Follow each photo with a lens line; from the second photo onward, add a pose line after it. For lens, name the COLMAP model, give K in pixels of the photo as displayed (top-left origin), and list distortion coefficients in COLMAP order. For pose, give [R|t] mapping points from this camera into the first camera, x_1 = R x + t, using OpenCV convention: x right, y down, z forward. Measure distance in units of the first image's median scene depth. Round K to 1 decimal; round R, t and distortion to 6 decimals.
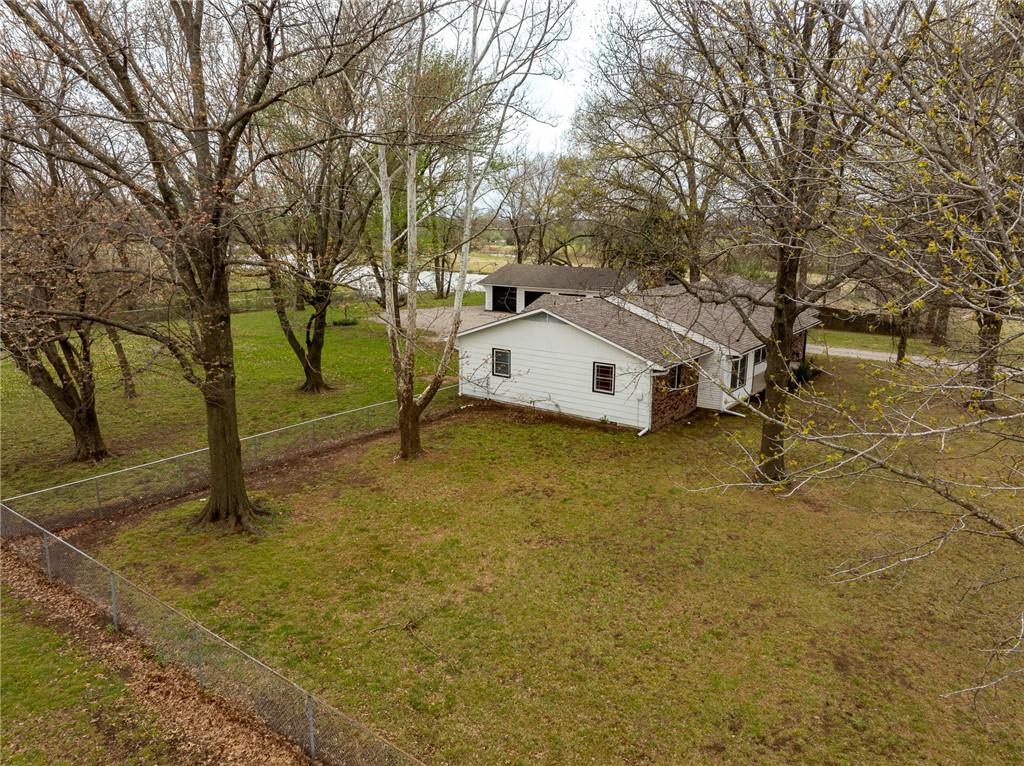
lens RADIAL K [[733.9, 0, 512.0], [0, 733.9, 383.0], [0, 0, 1]] dist [-0.039669, -0.004280]
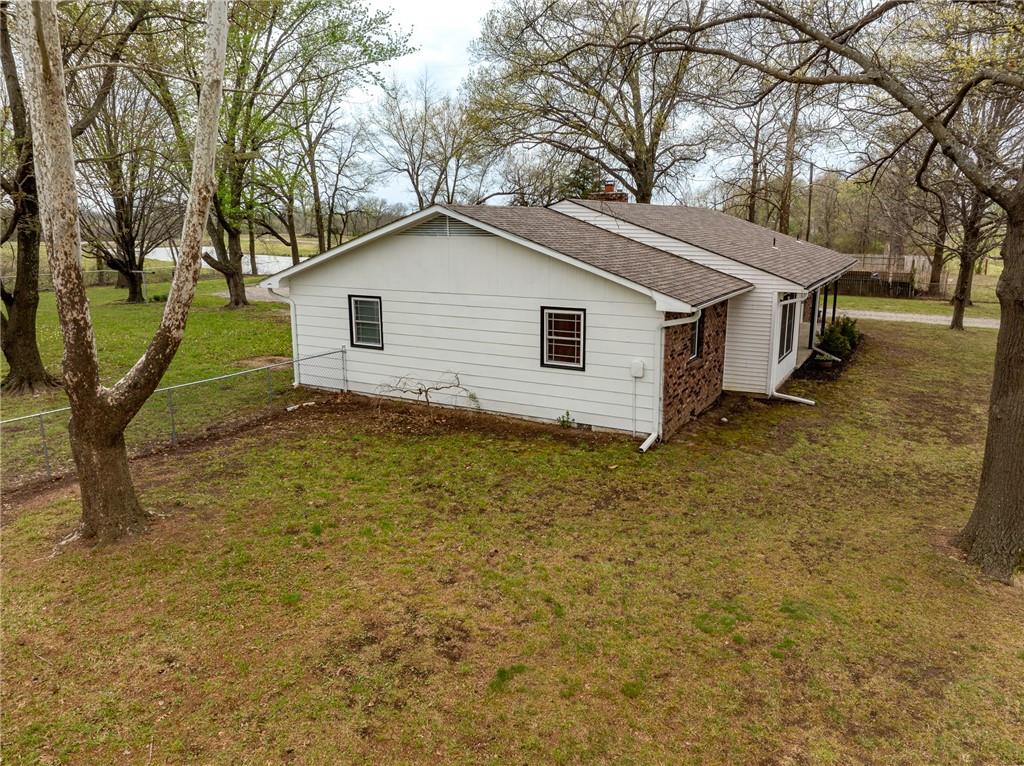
lens RADIAL K [[733.9, 0, 512.0], [0, 733.9, 383.0], [0, 0, 1]] dist [-0.039669, -0.004280]
pose [[0.993341, -0.038330, 0.108645, 0.035133], [0.038417, 0.999261, 0.001292, 0.022726], [-0.108614, 0.002890, 0.994080, 0.513274]]
